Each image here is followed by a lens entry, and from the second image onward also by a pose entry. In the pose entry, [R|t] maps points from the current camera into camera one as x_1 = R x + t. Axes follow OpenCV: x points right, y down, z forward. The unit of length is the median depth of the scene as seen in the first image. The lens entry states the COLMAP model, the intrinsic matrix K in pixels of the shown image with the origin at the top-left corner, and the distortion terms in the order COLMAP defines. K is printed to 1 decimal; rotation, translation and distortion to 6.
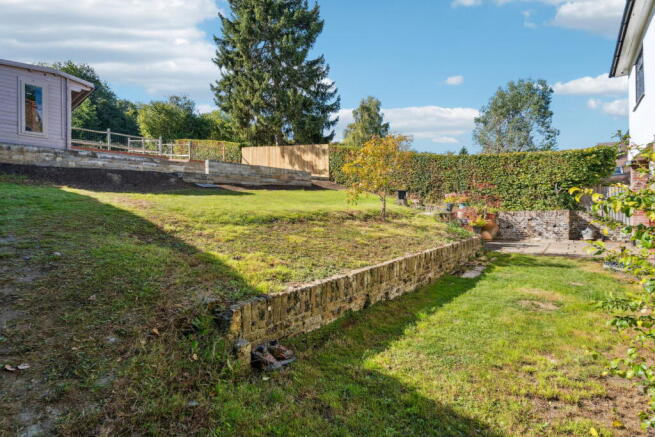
lens RADIAL K [[303.2, 0, 327.5], [0, 303.2, 218.5], [0, 0, 1]] dist [0.000260, 0.000236]
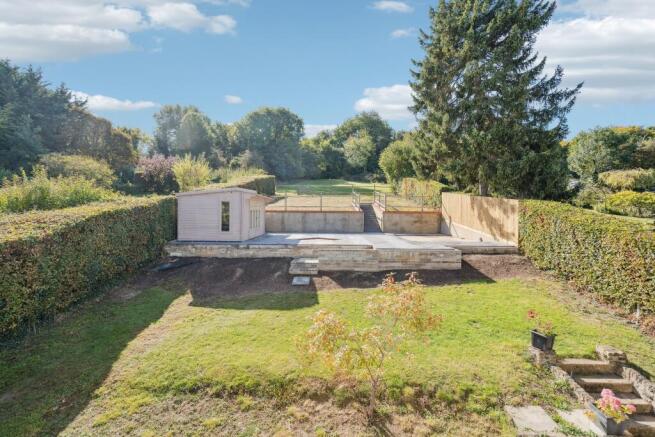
lens RADIAL K [[303.2, 0, 327.5], [0, 303.2, 218.5], [0, 0, 1]] dist [0.000260, 0.000236]
pose [[0.624558, 0.013448, -0.780863, 0.268749], [-0.032073, 0.999450, -0.008441, -0.177274], [0.780320, 0.030316, 0.624645, 0.223737]]
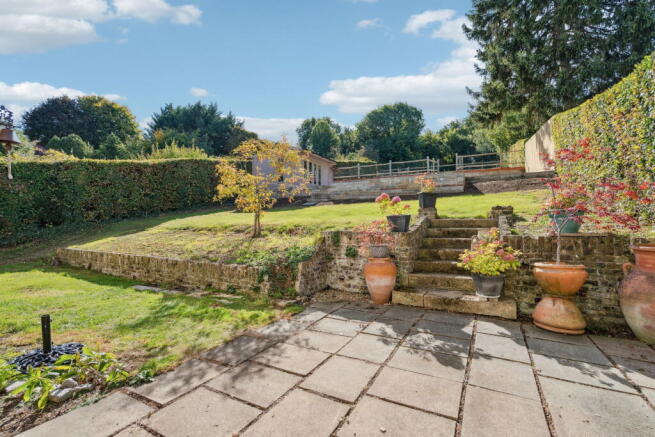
lens RADIAL K [[303.2, 0, 327.5], [0, 303.2, 218.5], [0, 0, 1]] dist [0.000260, 0.000236]
pose [[0.198894, -0.014166, -0.979919, 0.486199], [-0.029606, 0.999352, -0.020456, -0.018231], [0.979574, 0.033080, 0.198346, 0.441215]]
